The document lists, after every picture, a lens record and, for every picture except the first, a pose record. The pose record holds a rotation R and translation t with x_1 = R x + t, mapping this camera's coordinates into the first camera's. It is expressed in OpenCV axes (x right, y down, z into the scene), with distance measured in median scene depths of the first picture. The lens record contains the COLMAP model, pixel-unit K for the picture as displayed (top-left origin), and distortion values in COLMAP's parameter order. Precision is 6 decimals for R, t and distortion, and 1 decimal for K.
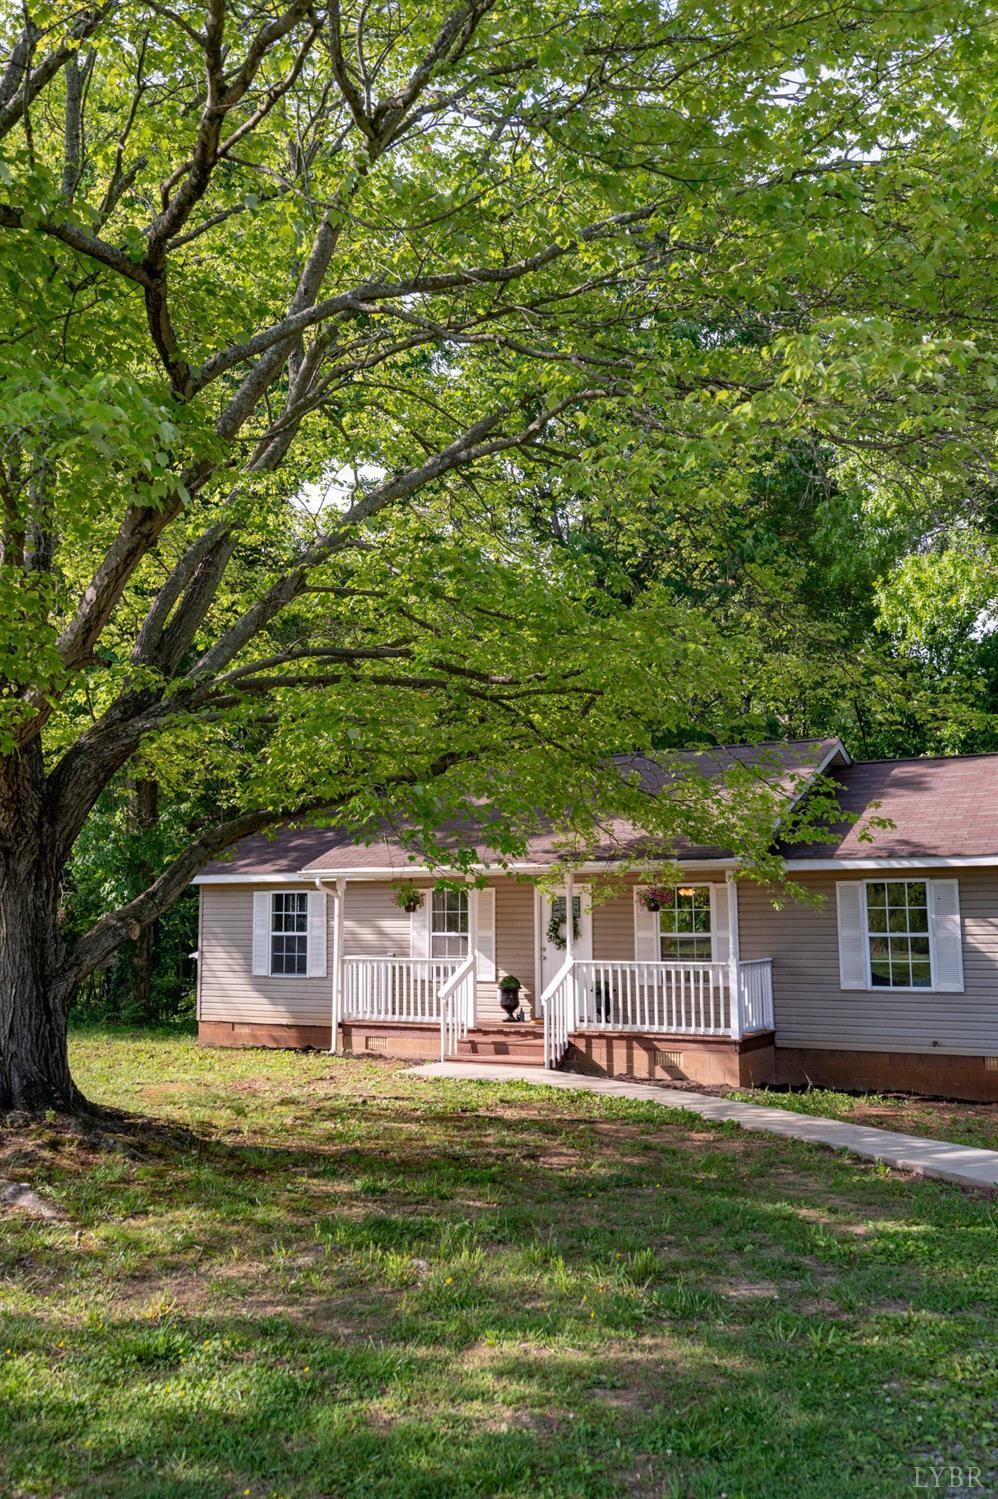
lens RADIAL K [[1357.9, 0, 500.3], [0, 1357.9, 735.8], [0, 0, 1]] dist [-0.021436, 0.015097]
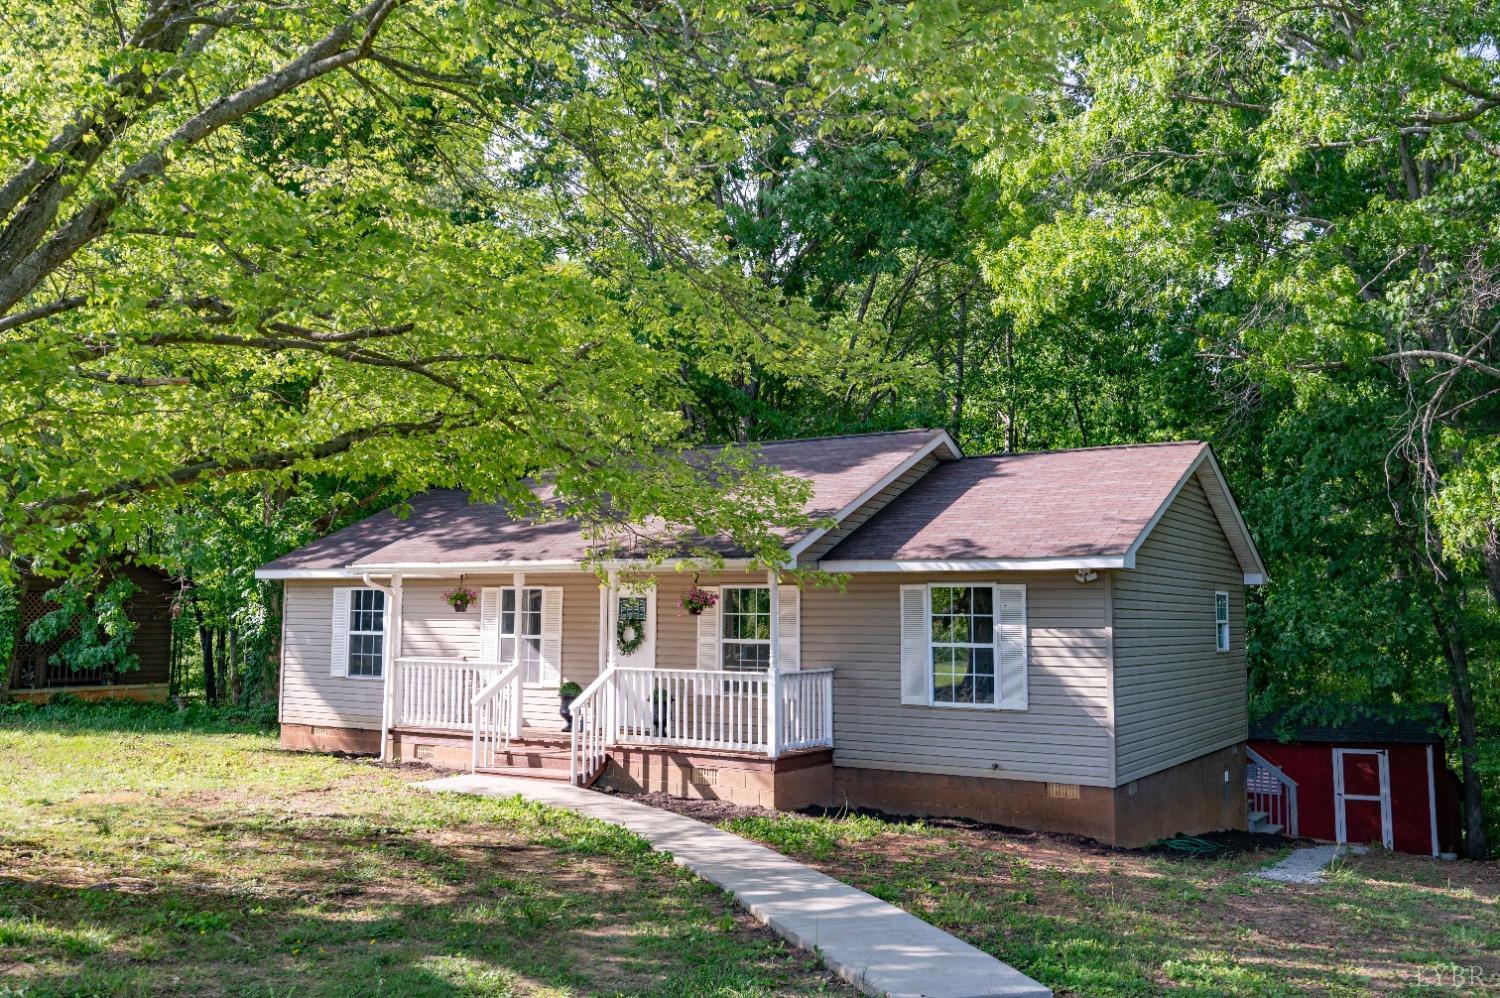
lens RADIAL K [[1358.8, 0, 749.5], [0, 1358.8, 499.3], [0, 0, 1]] dist [-0.021436, 0.015097]
pose [[0.998917, 0.012436, -0.044836, 0.184861], [-0.010581, 0.999087, 0.041393, 0.014290], [0.045310, -0.040873, 0.998136, 0.097757]]
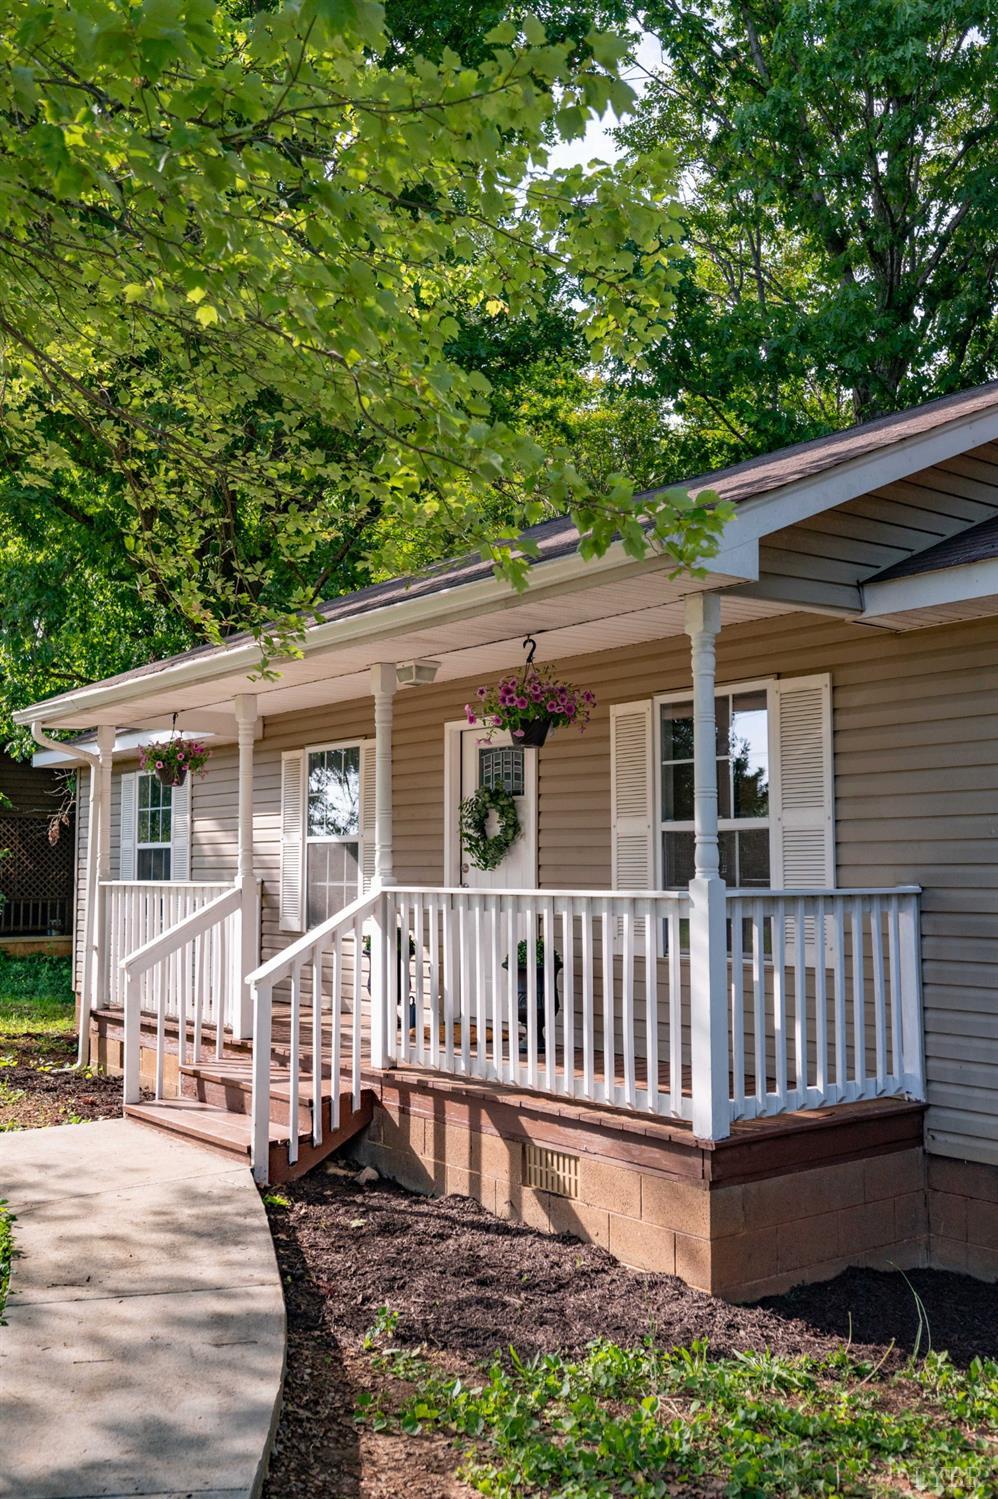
lens RADIAL K [[1357.9, 0, 500.2], [0, 1357.9, 752.9], [0, 0, 1]] dist [-0.021436, 0.015097]
pose [[0.926084, -0.023312, -0.376597, 0.232257], [0.037670, 0.998815, 0.030806, 0.117841], [0.375432, -0.042716, 0.925865, 0.658078]]
